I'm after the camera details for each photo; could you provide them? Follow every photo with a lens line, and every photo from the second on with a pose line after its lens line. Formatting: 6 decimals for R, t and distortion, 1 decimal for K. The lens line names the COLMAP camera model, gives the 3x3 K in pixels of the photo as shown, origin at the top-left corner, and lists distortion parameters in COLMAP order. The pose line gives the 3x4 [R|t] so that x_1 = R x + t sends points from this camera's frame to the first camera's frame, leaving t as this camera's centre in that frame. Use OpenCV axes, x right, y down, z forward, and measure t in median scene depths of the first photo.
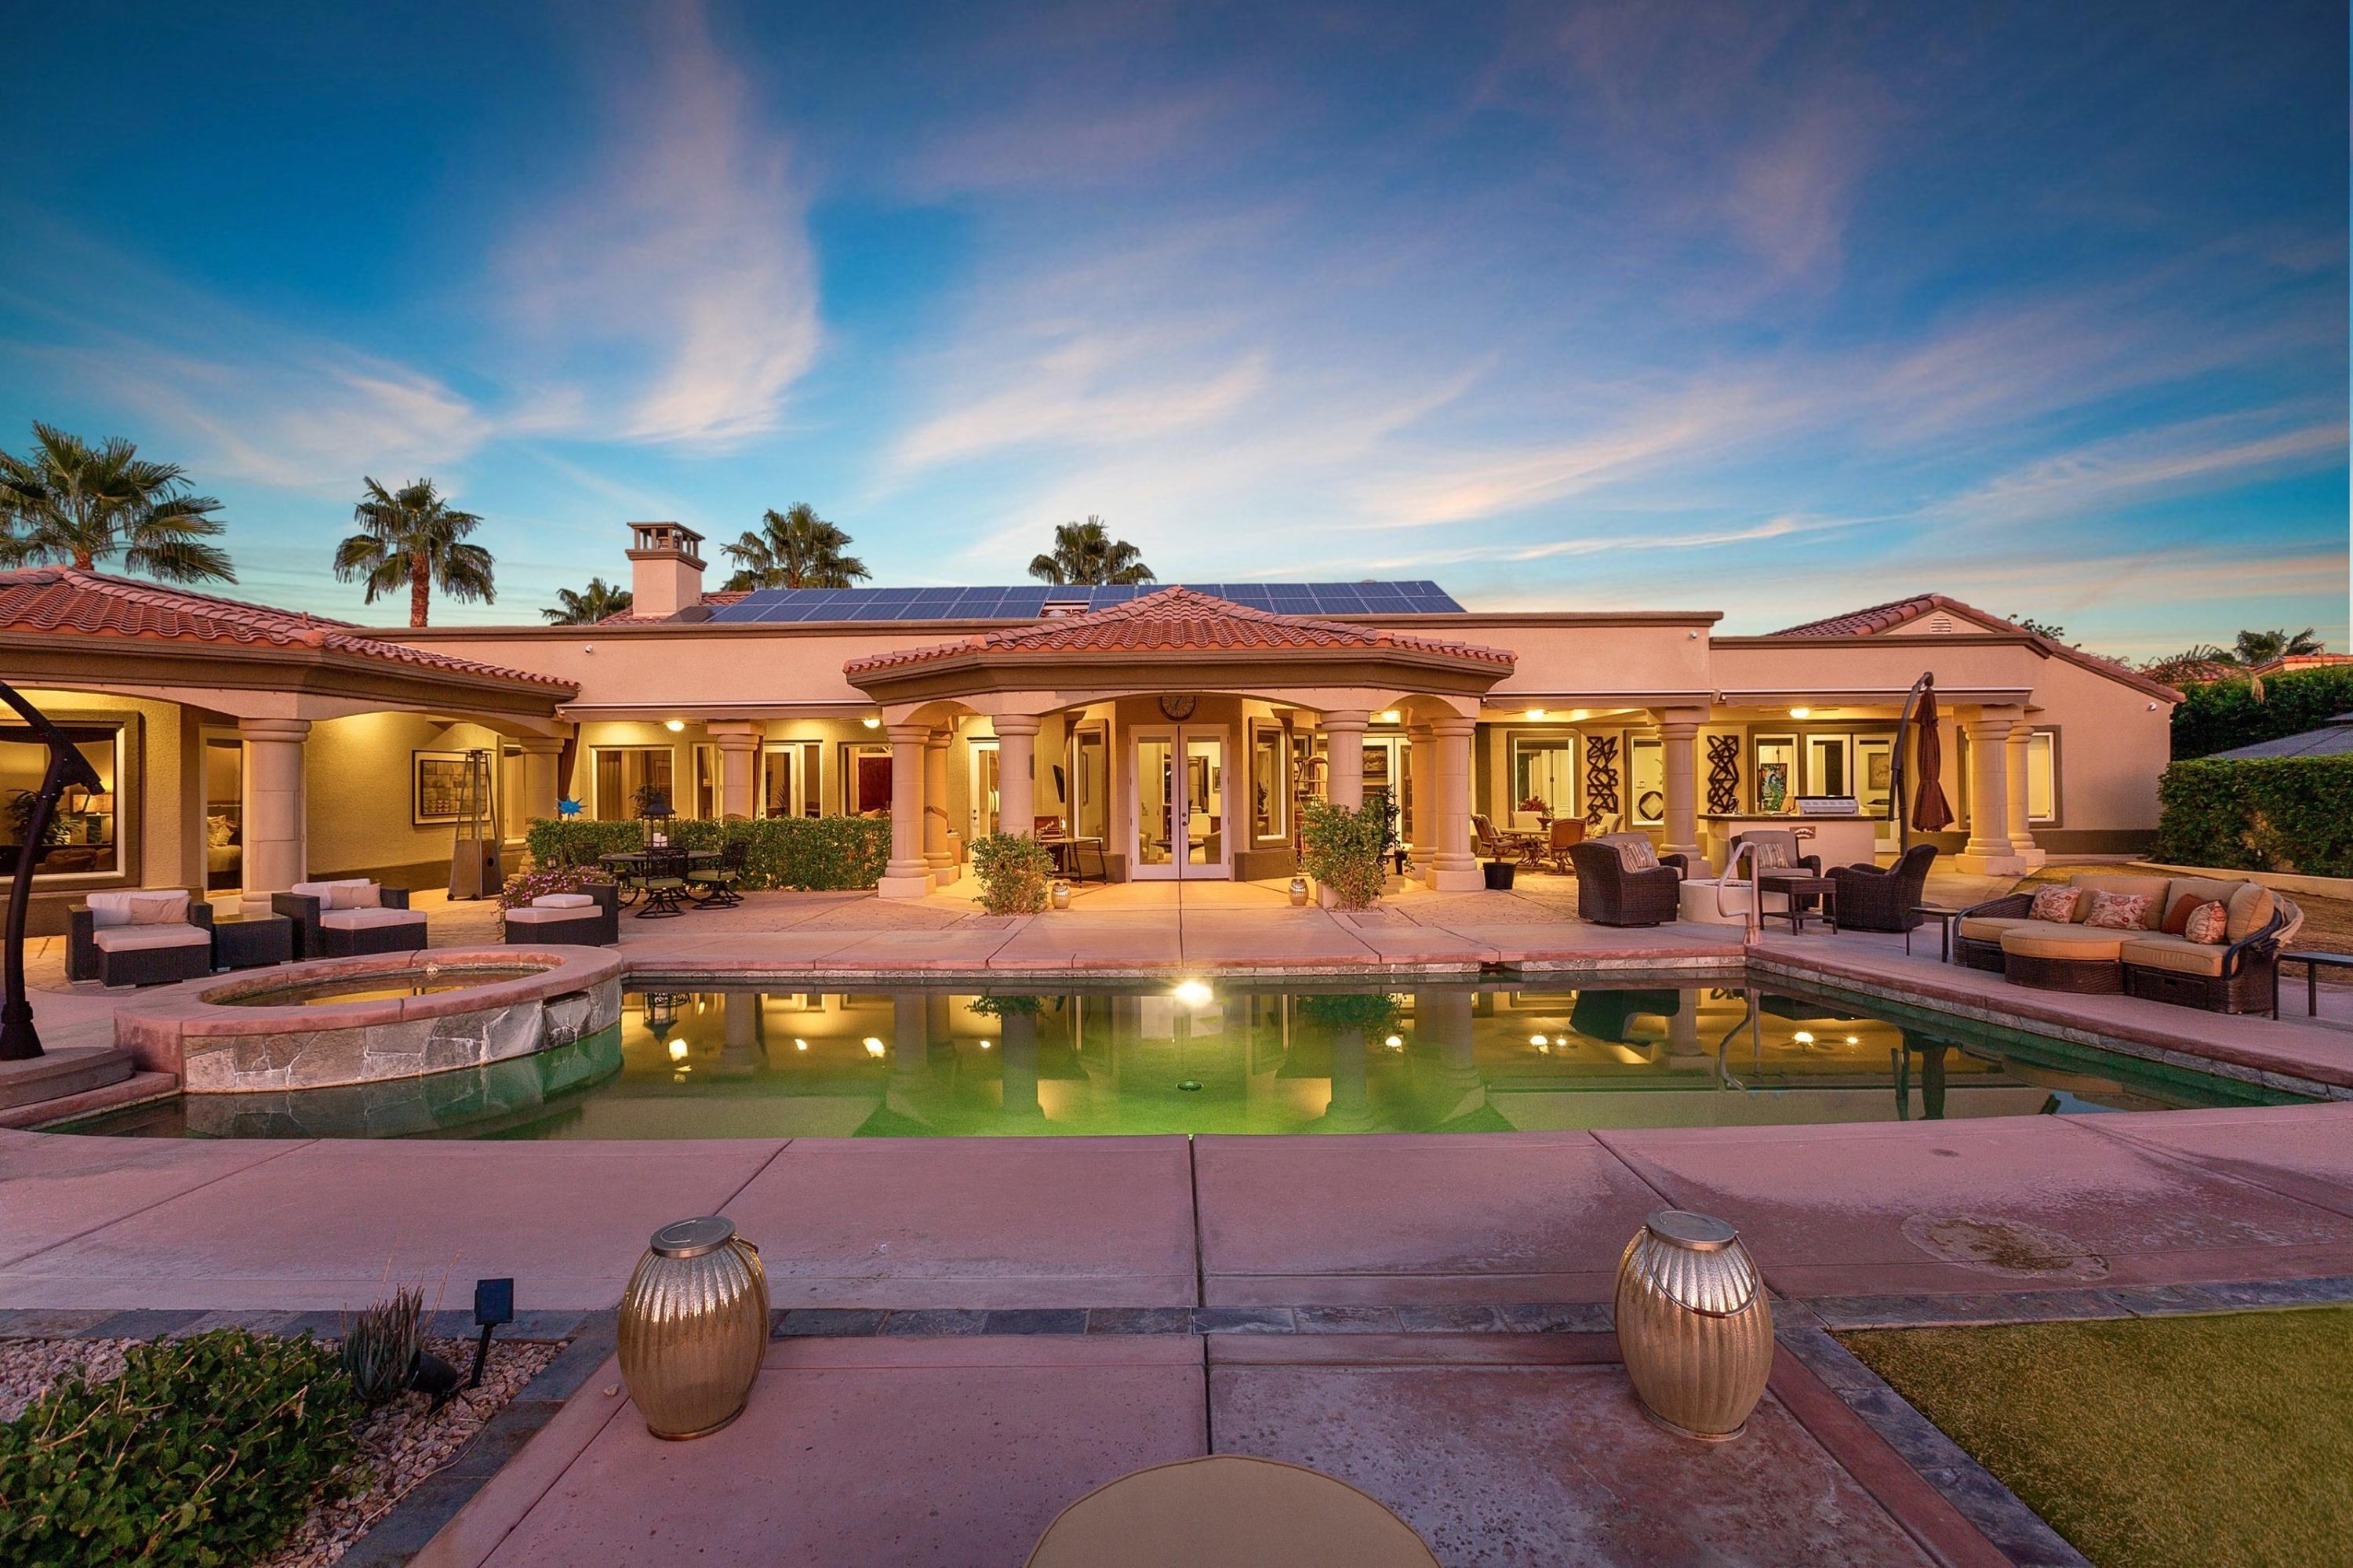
lens RADIAL K [[1067.3, 0, 1177.0], [0, 1067.3, 772.7], [0, 0, 1]] dist [0.000345, 0.000101]
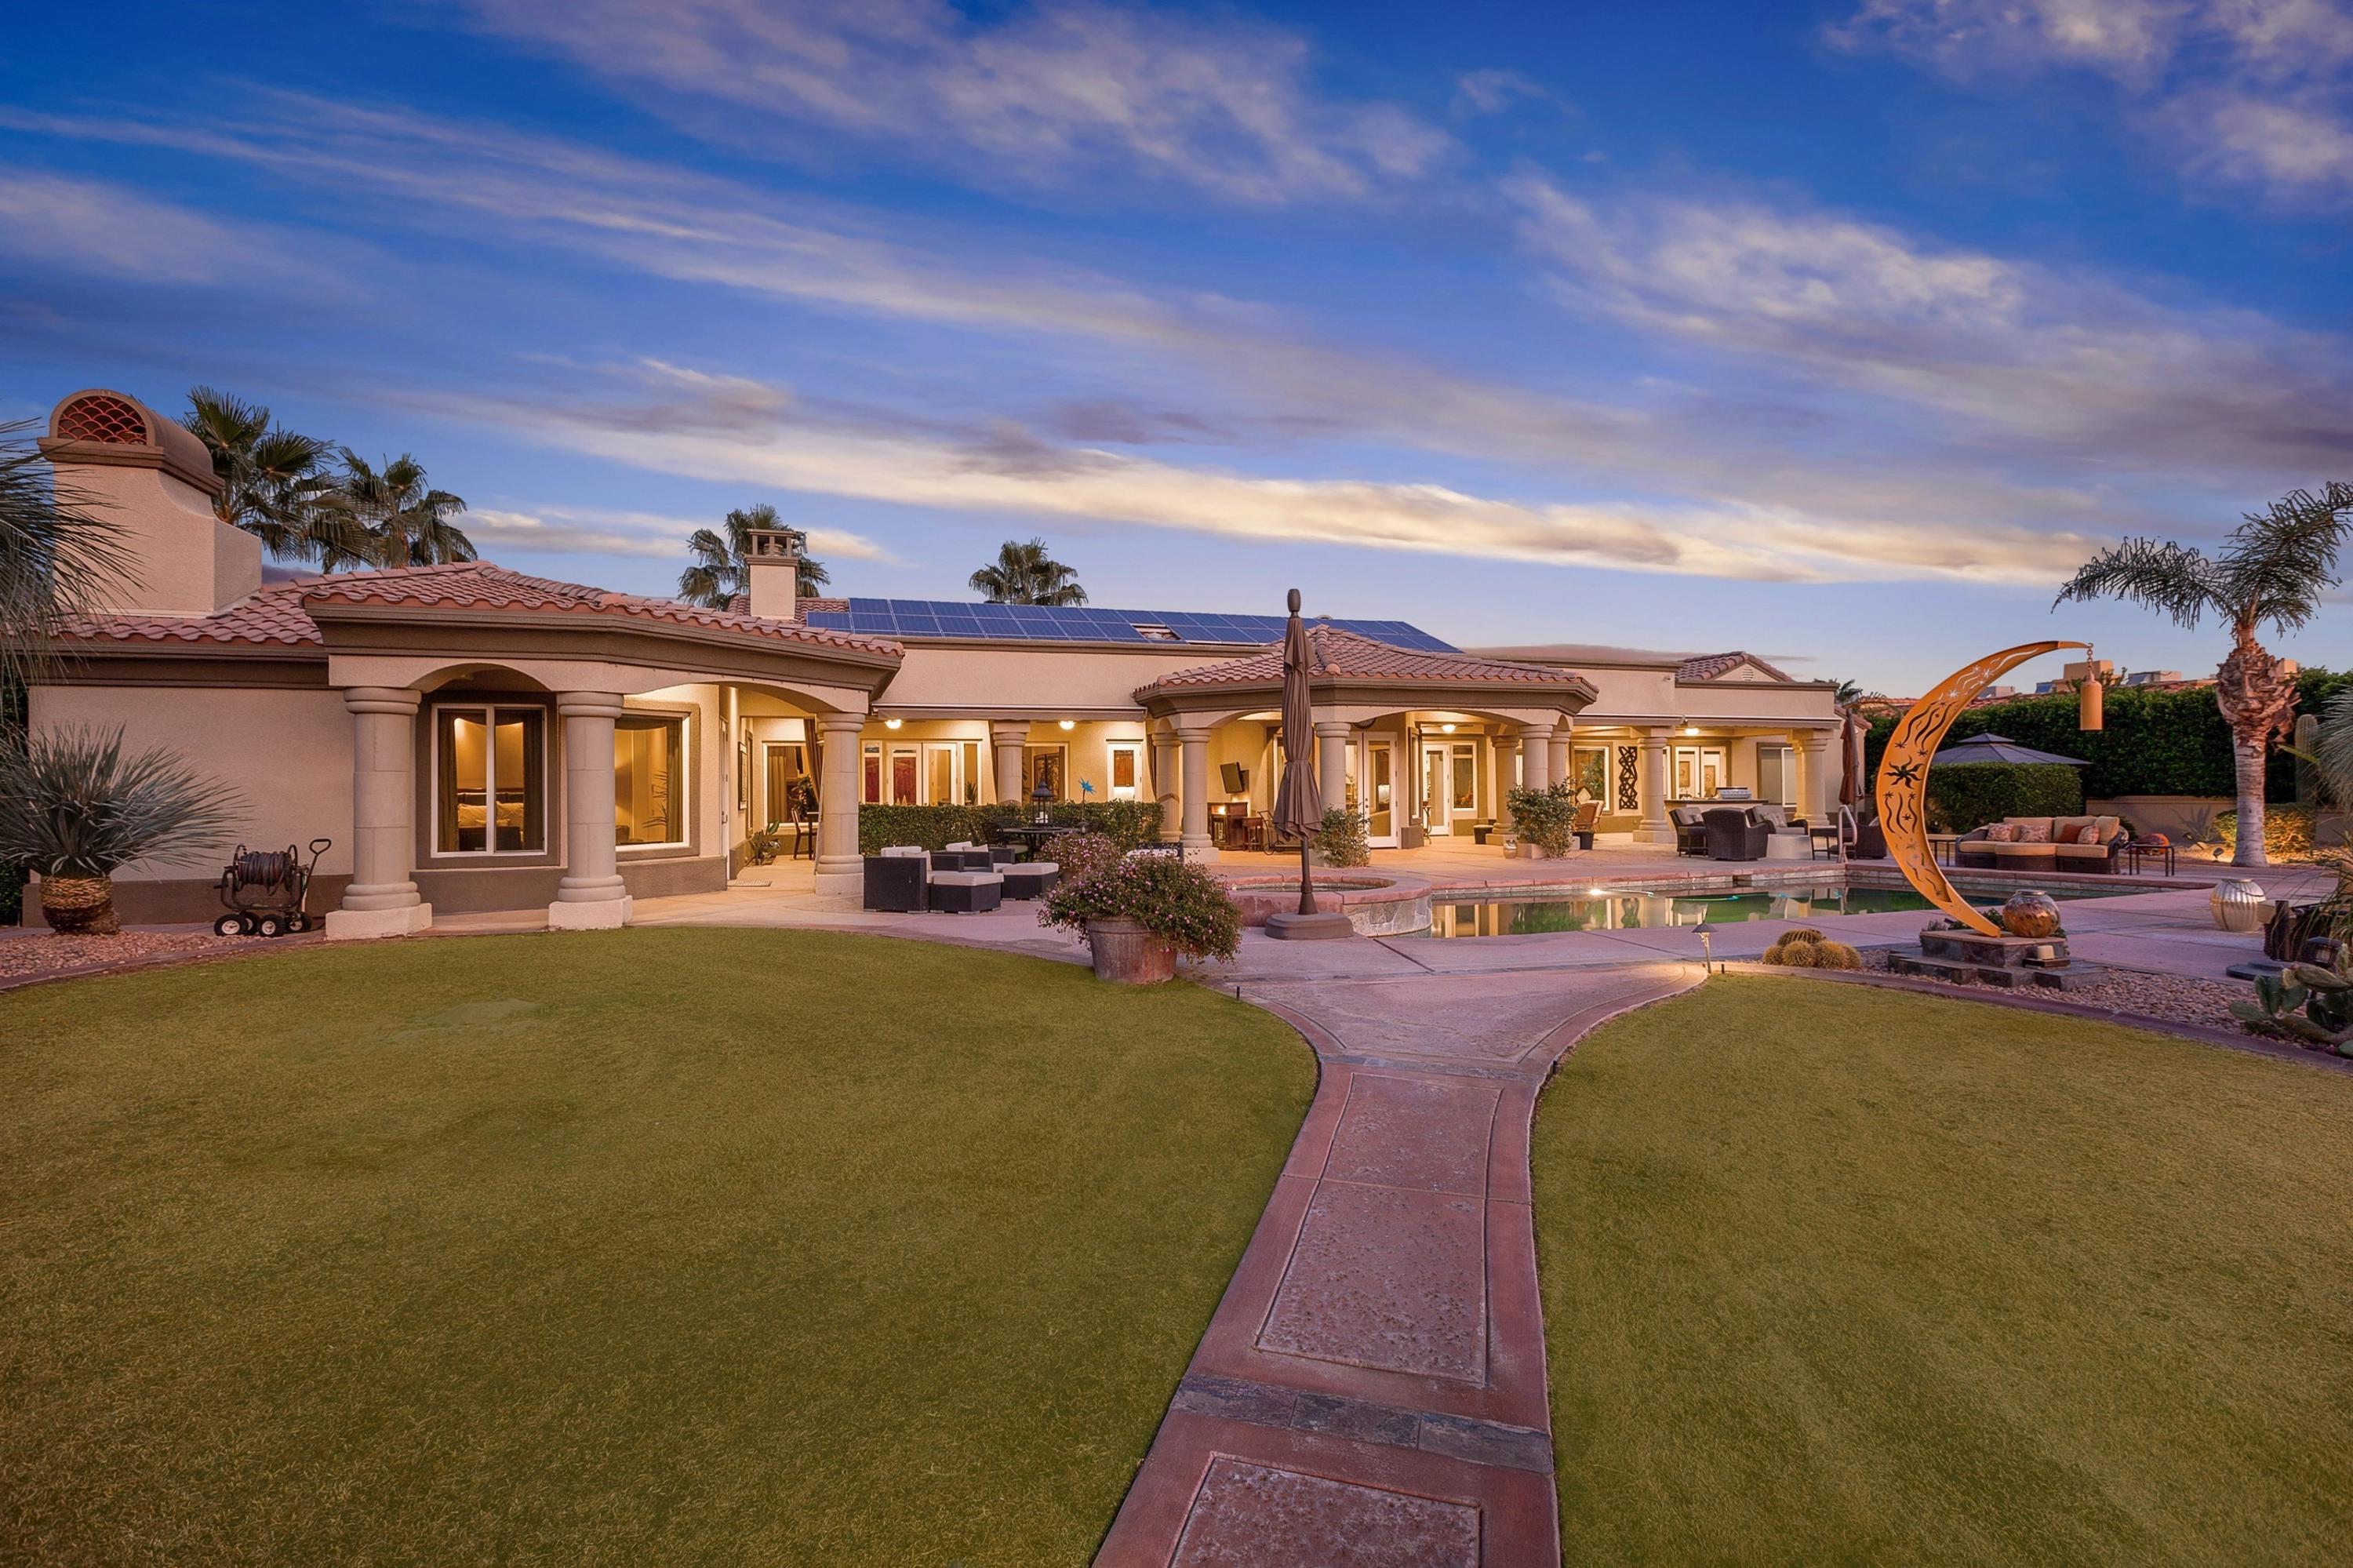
lens RADIAL K [[1091.1, 0, 1176.5], [0, 1091.1, 784.0], [0, 0, 1]] dist [-0.000271, -0.000024]
pose [[0.946822, 0.003014, 0.321744, -0.657140], [-0.003345, 0.999994, 0.000476, 0.020161], [-0.321741, -0.001527, 0.946826, -0.212918]]
